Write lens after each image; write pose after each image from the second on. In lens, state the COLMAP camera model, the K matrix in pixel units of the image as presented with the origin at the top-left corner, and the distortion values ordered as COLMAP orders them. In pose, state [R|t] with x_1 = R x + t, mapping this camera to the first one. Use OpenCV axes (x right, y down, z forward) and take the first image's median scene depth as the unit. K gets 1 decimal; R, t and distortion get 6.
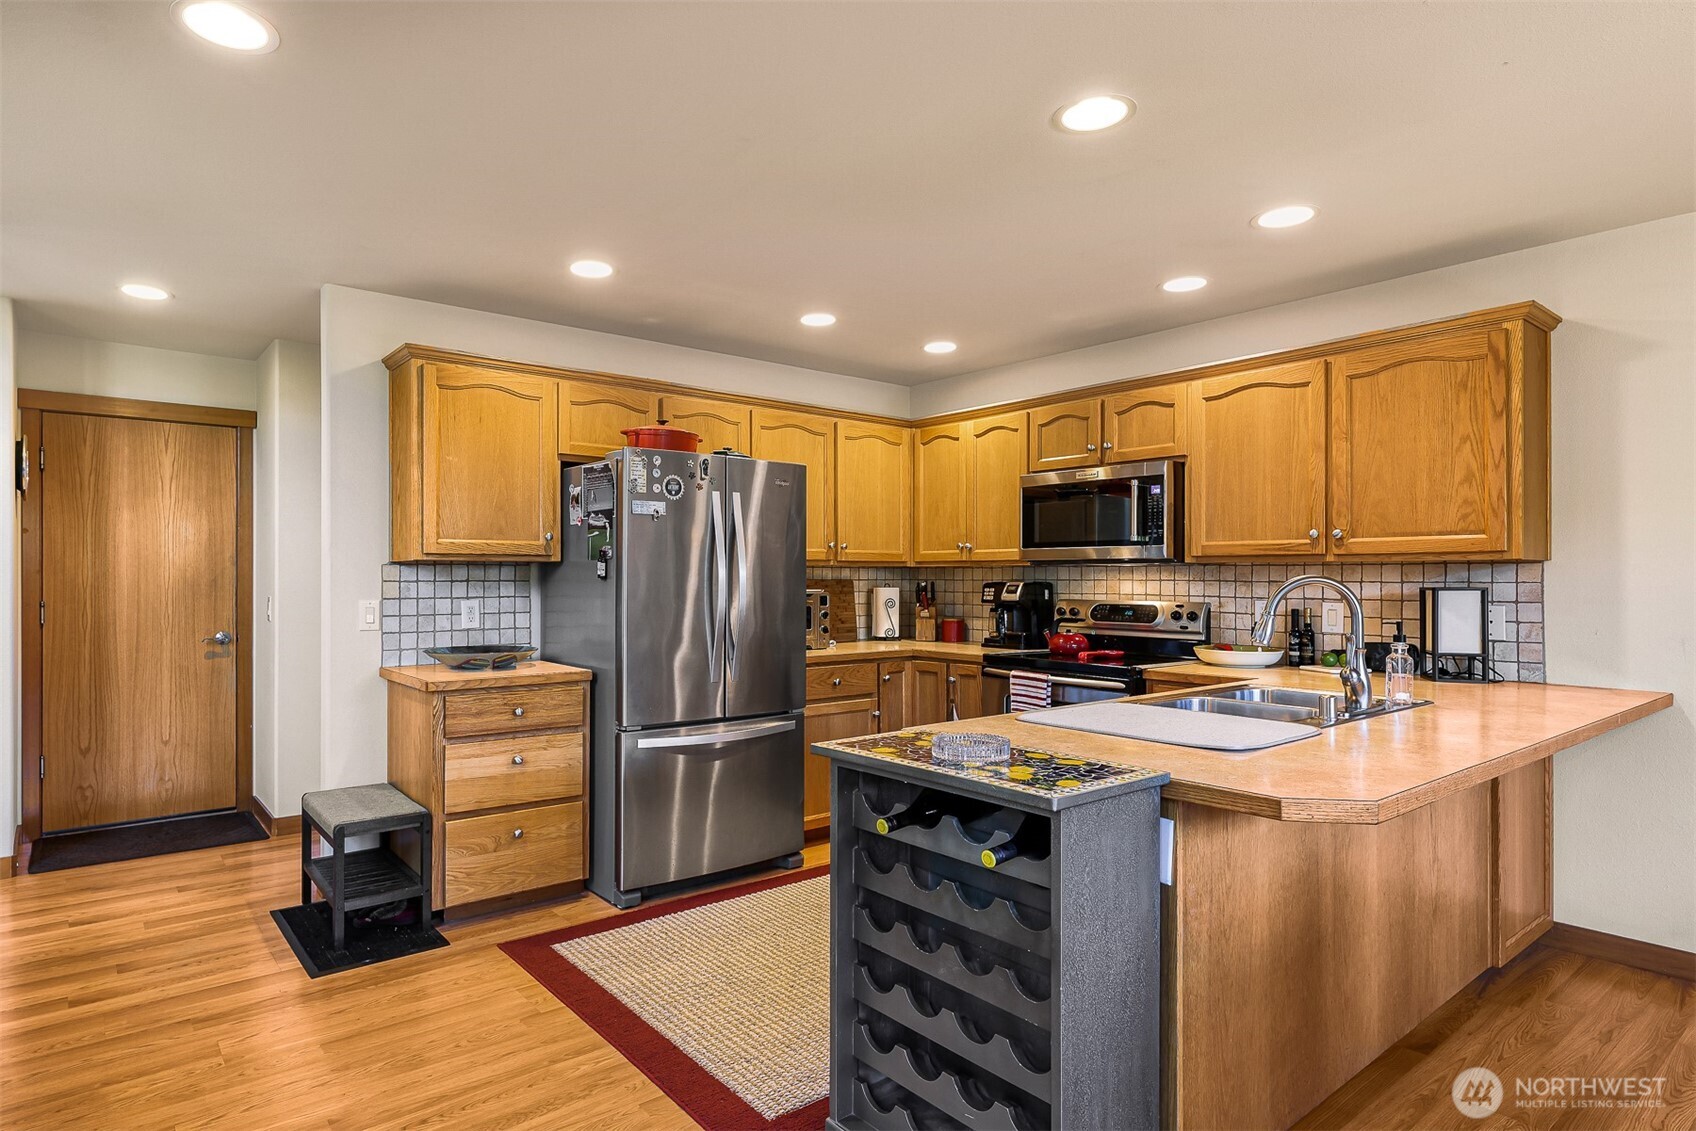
lens RADIAL K [[909.6, 0, 783.8], [0, 909.6, 573.9], [0, 0, 1]] dist [0.002329, 0.000135]
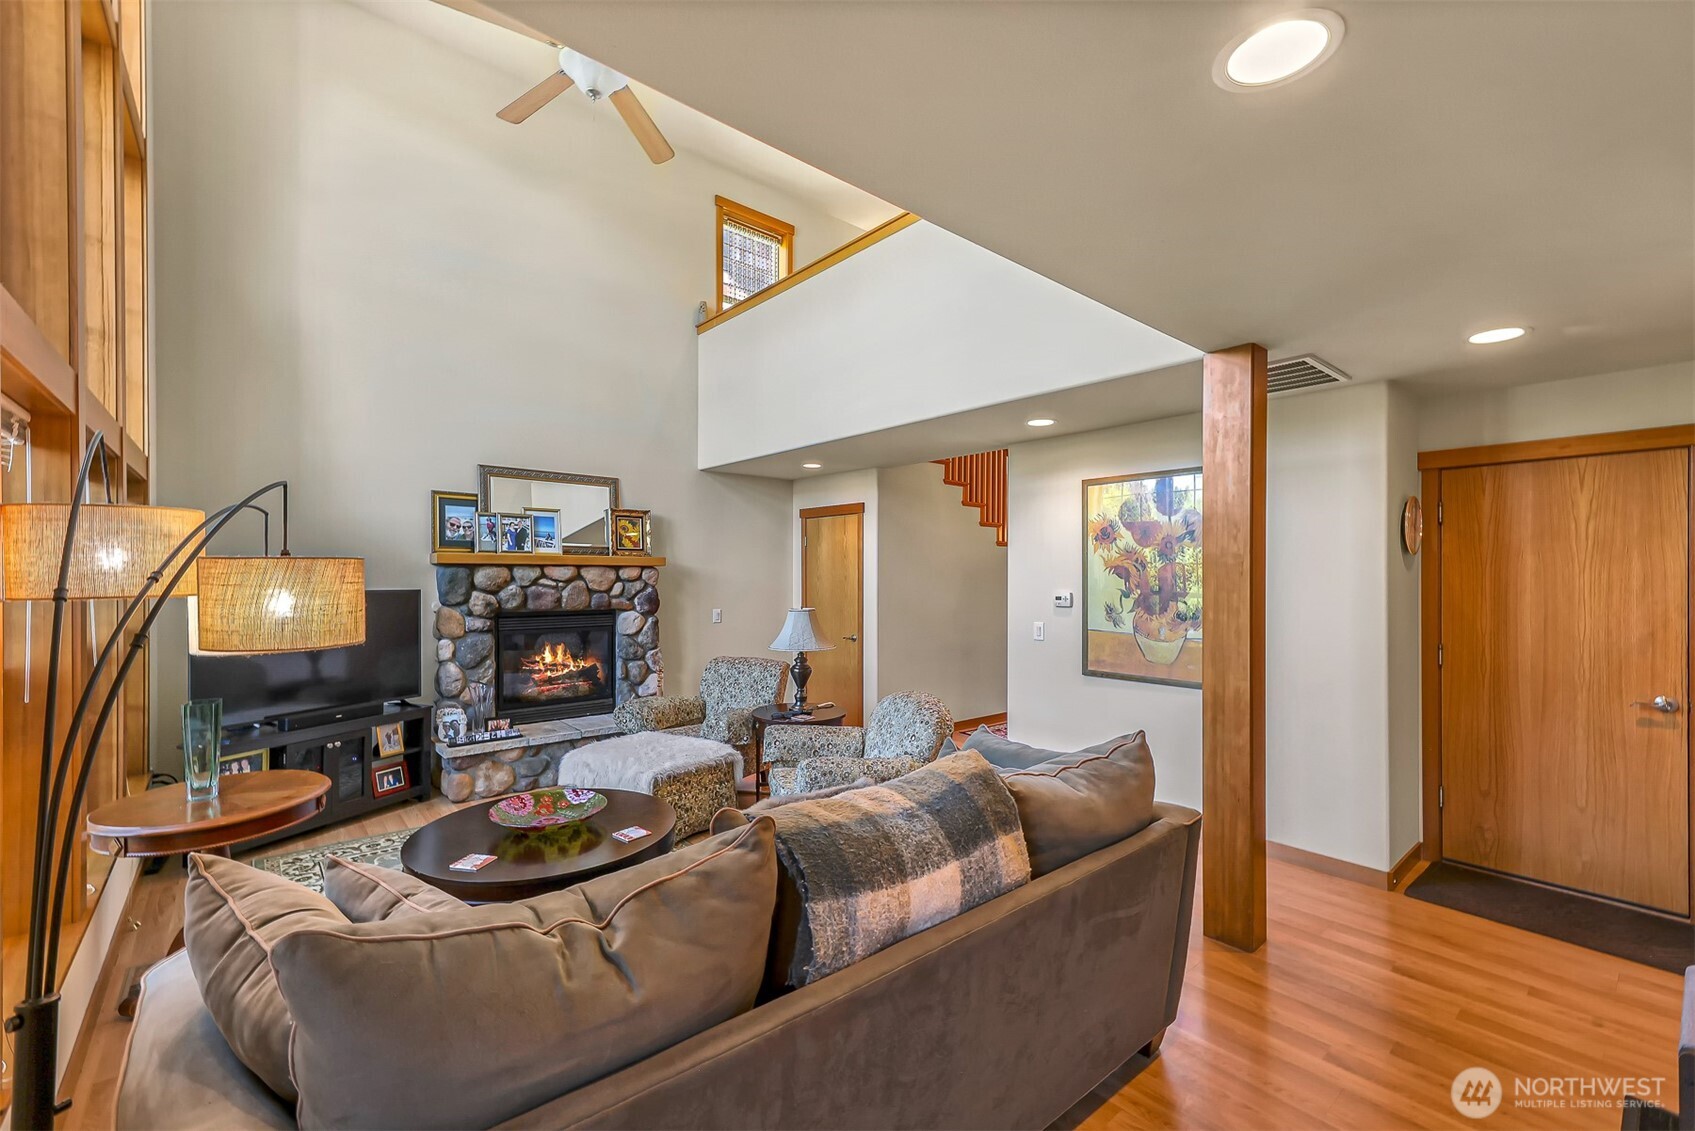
lens RADIAL K [[716.0, 0, 842.5], [0, 716.0, 579.3], [0, 0, 1]] dist [0.021995, 0.000070]
pose [[0.041452, 0.005413, -0.999126, 0.022541], [0.000555, 0.999985, 0.005441, -0.055725], [0.999140, -0.000780, 0.041449, 0.267767]]
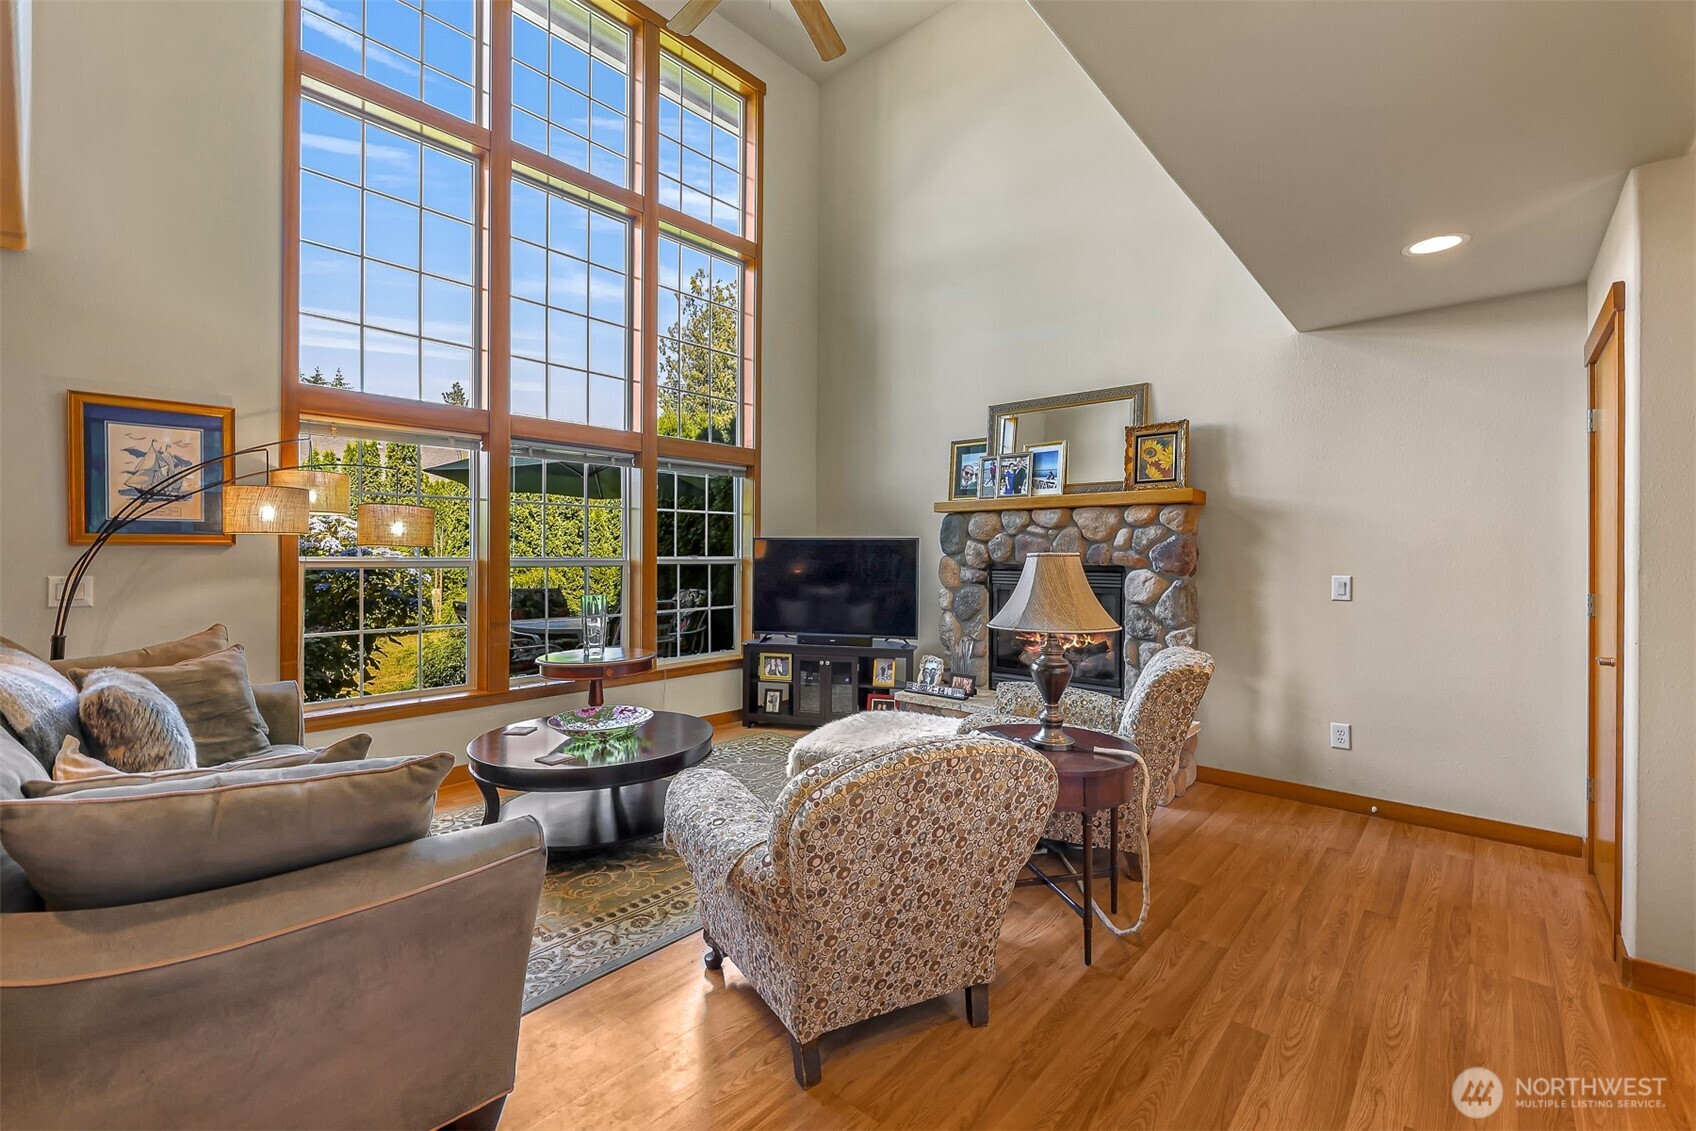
lens RADIAL K [[690.1, 0, 848.0], [0, 690.1, 565.5], [0, 0, 1]] dist [-0.001263, -0.000366]
pose [[-0.979411, -0.004546, -0.201825, -0.842768], [-0.006740, 0.999925, 0.010185, 0.004073], [0.201764, 0.011335, -0.979369, 0.770576]]
